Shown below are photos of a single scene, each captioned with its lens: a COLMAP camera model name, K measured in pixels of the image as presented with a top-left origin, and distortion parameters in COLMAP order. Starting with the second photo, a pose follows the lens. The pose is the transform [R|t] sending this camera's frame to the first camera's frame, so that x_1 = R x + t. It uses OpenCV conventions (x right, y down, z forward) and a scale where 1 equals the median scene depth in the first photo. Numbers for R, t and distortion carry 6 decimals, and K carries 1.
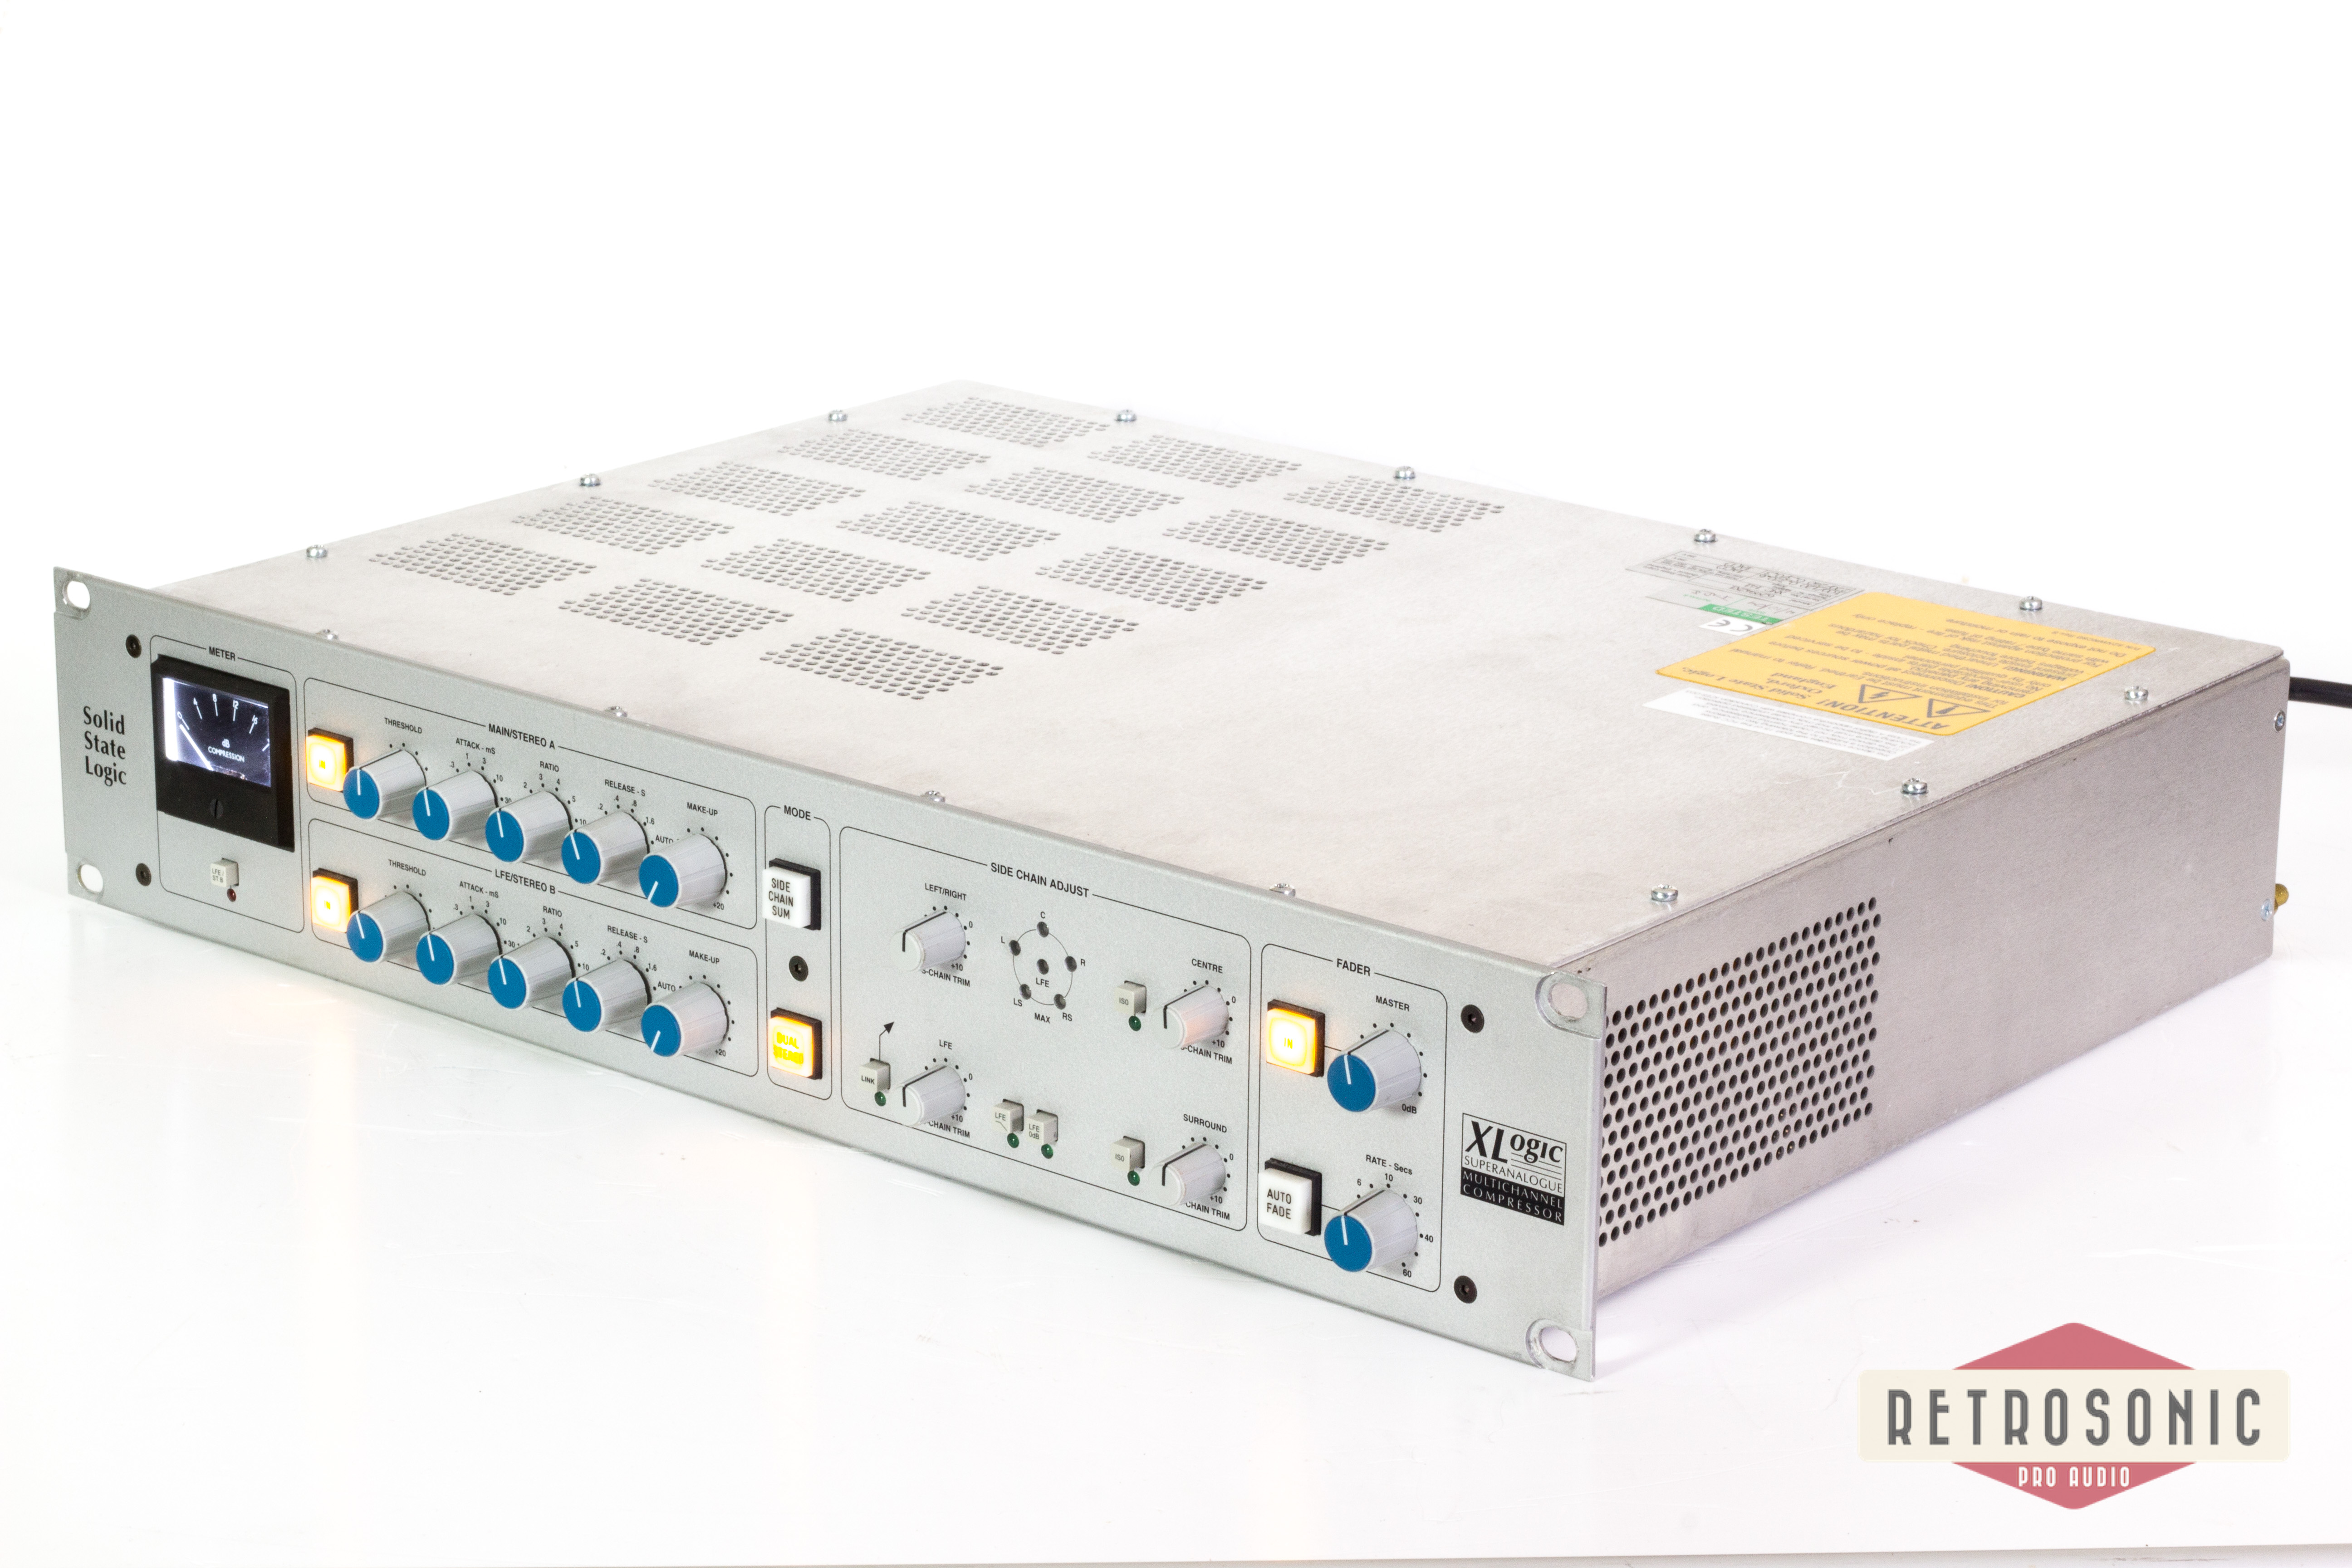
lens RADIAL K [[5693.8, 0, 1175.4], [0, 5693.8, 786.0], [0, 0, 1]] dist [-0.114971, 0.000000]
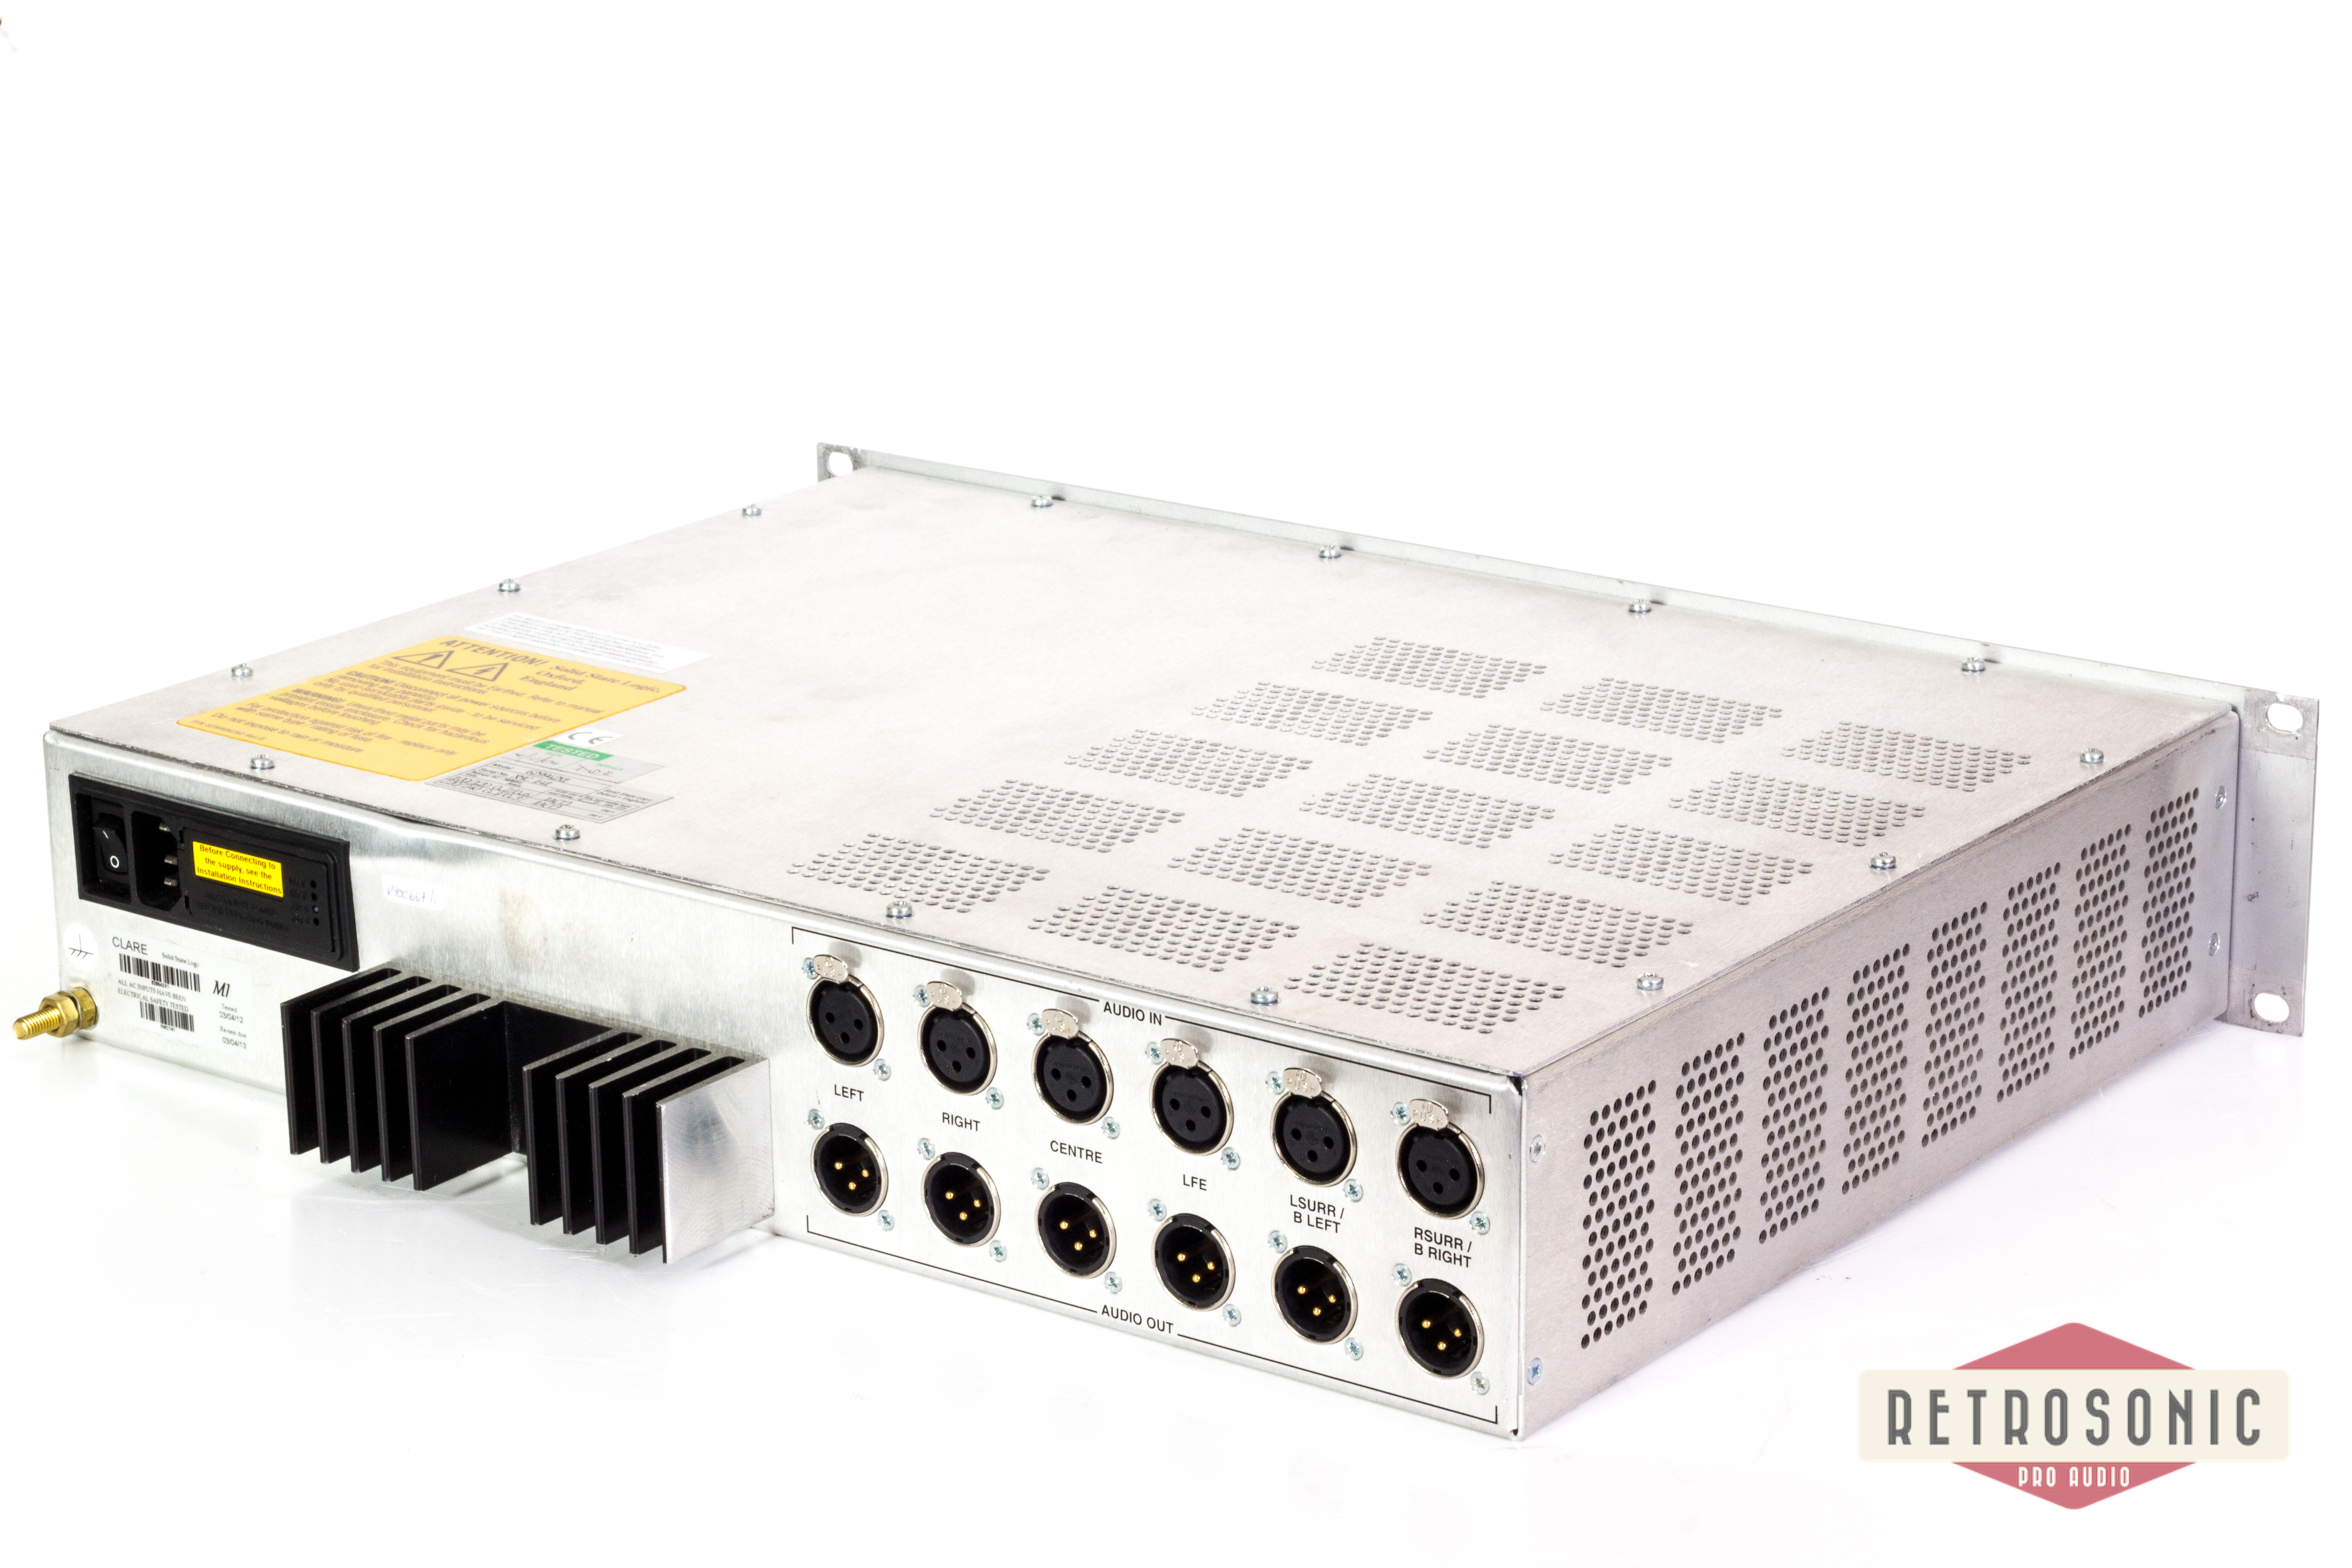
lens RADIAL K [[5693.8, 0, 1181.7], [0, 5693.8, 786.9], [0, 0, 1]] dist [-0.114971, 0.000000]
pose [[-0.998986, 0.013700, -0.042894, 0.041801], [-0.013091, 0.823084, 0.567769, -0.639462], [0.043084, 0.567755, -0.822069, 2.004510]]
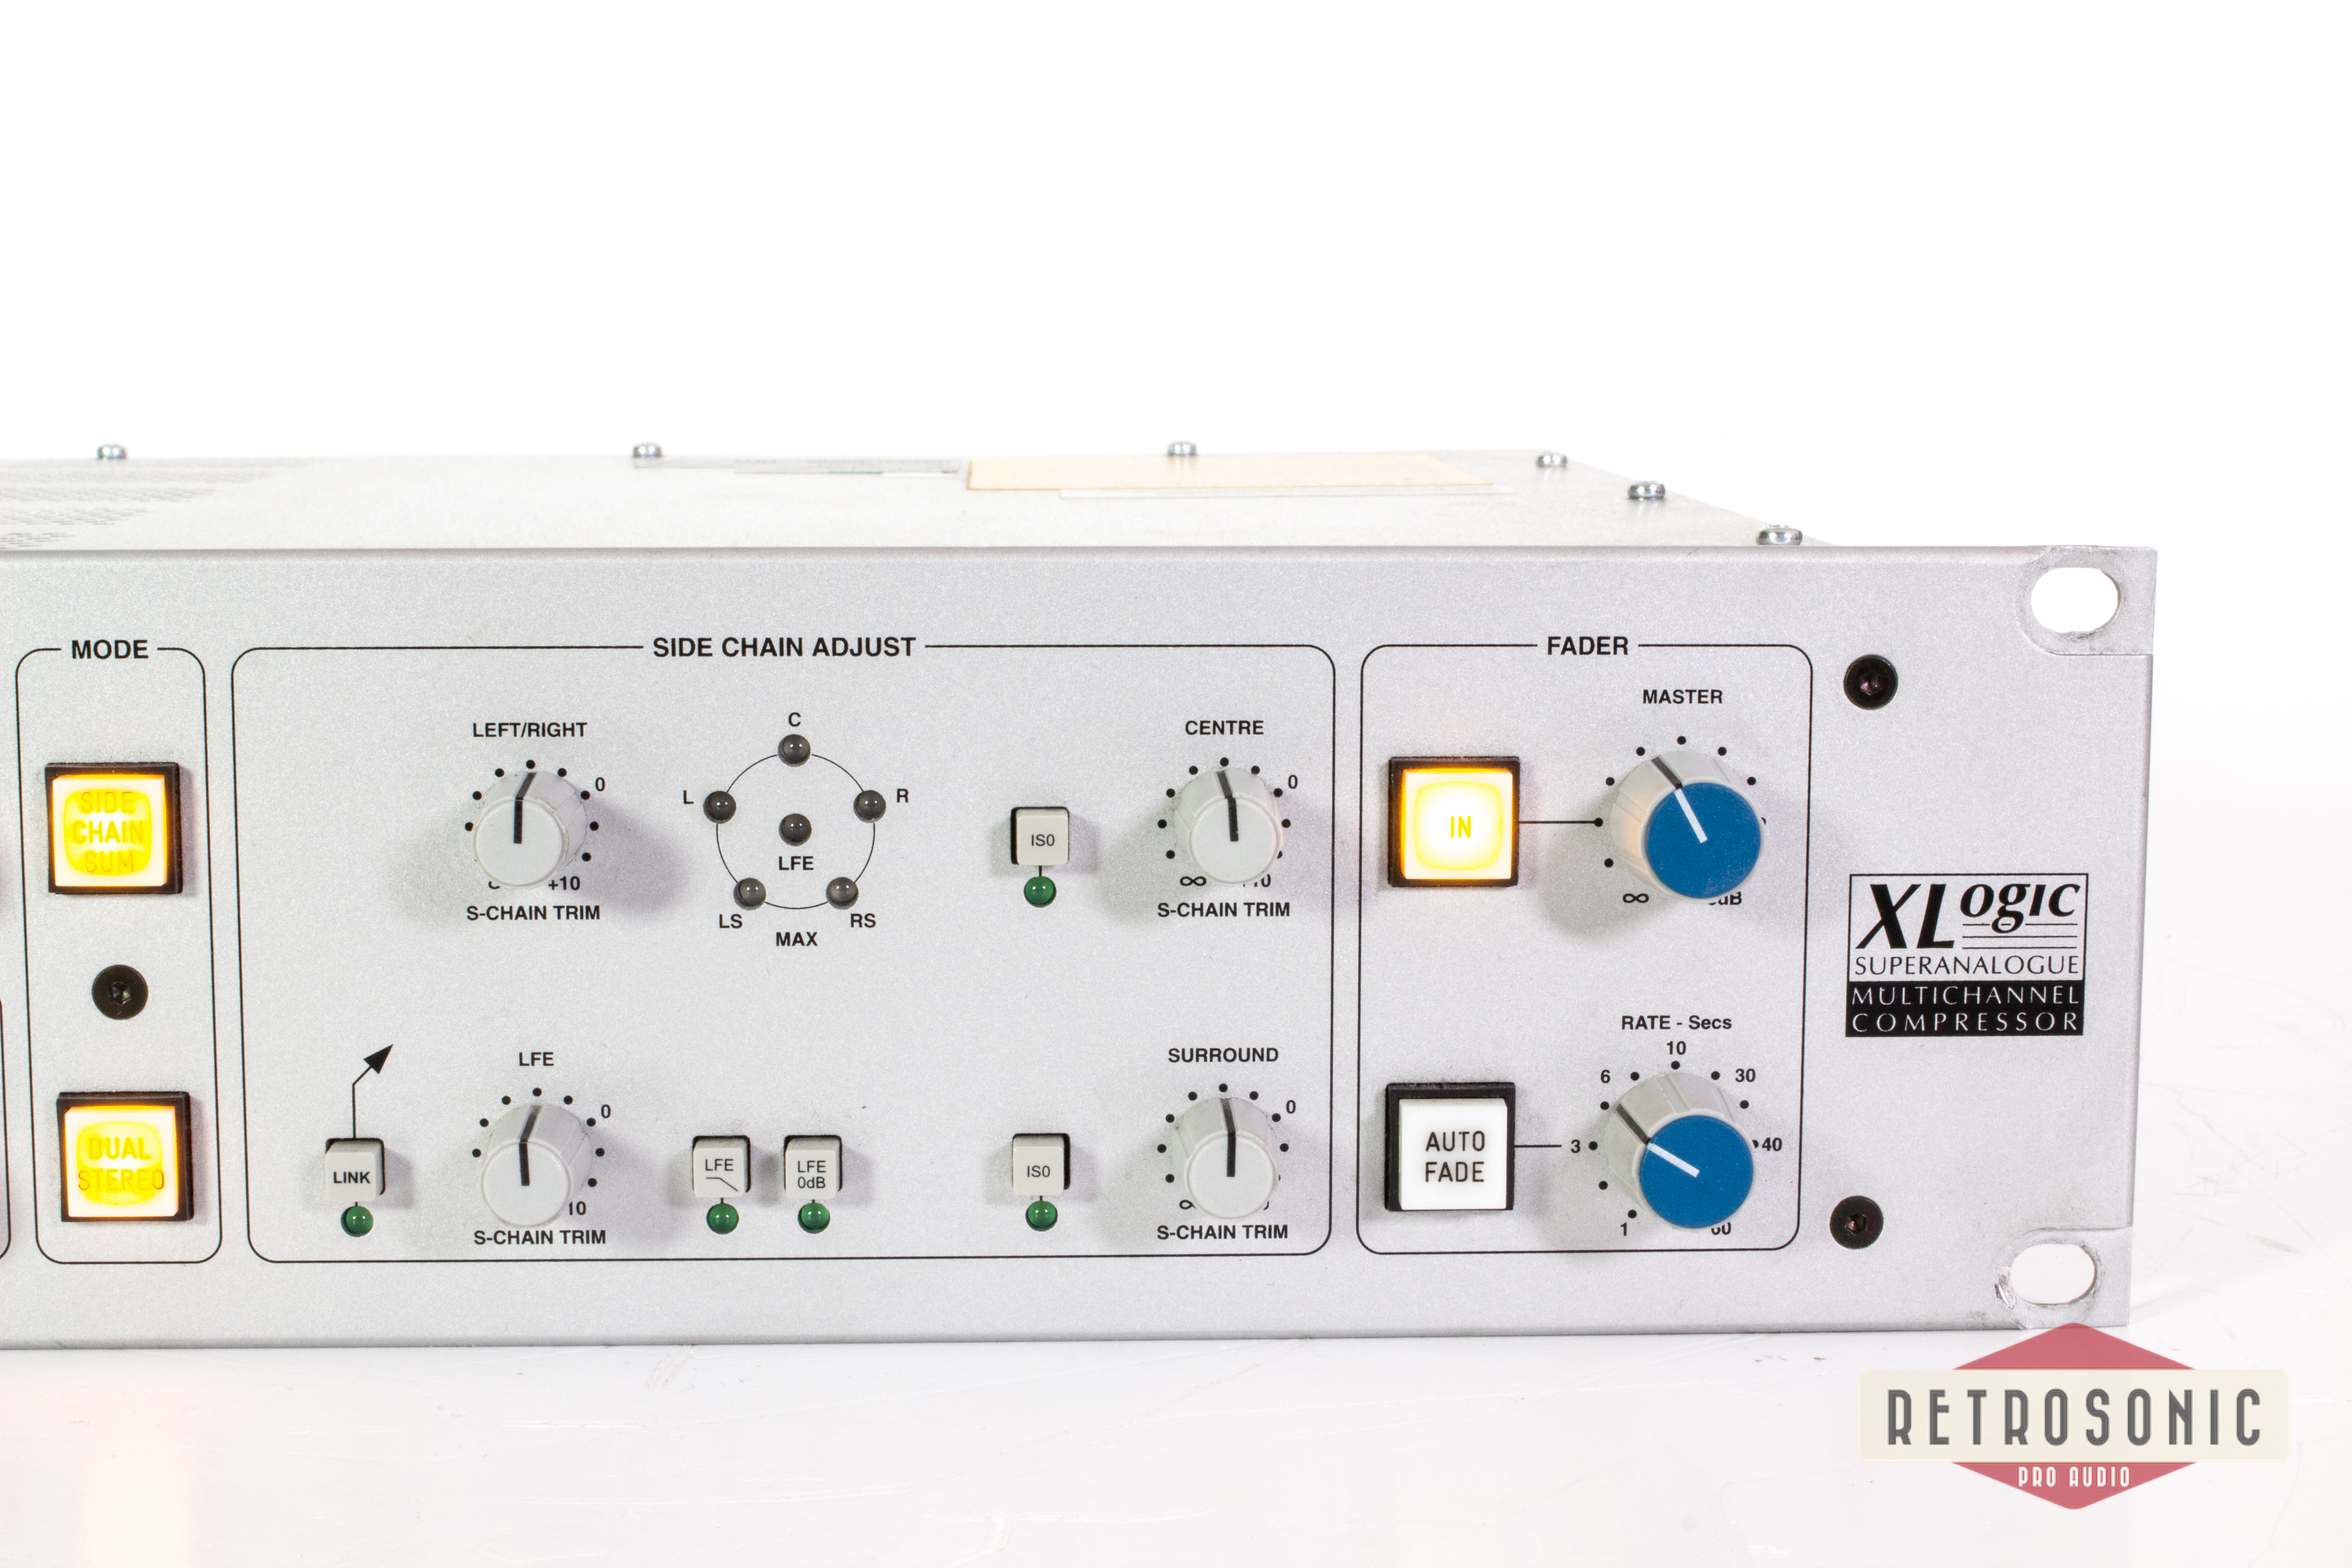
lens RADIAL K [[3943.4, 0, 1169.9], [0, 3943.4, 774.0], [0, 0, 1]] dist [-0.082019, 0.000000]
pose [[0.744142, -0.095596, 0.661146, -0.216991], [0.207913, 0.973695, -0.093225, 0.063459], [-0.634843, 0.206834, 0.744442, 0.701967]]
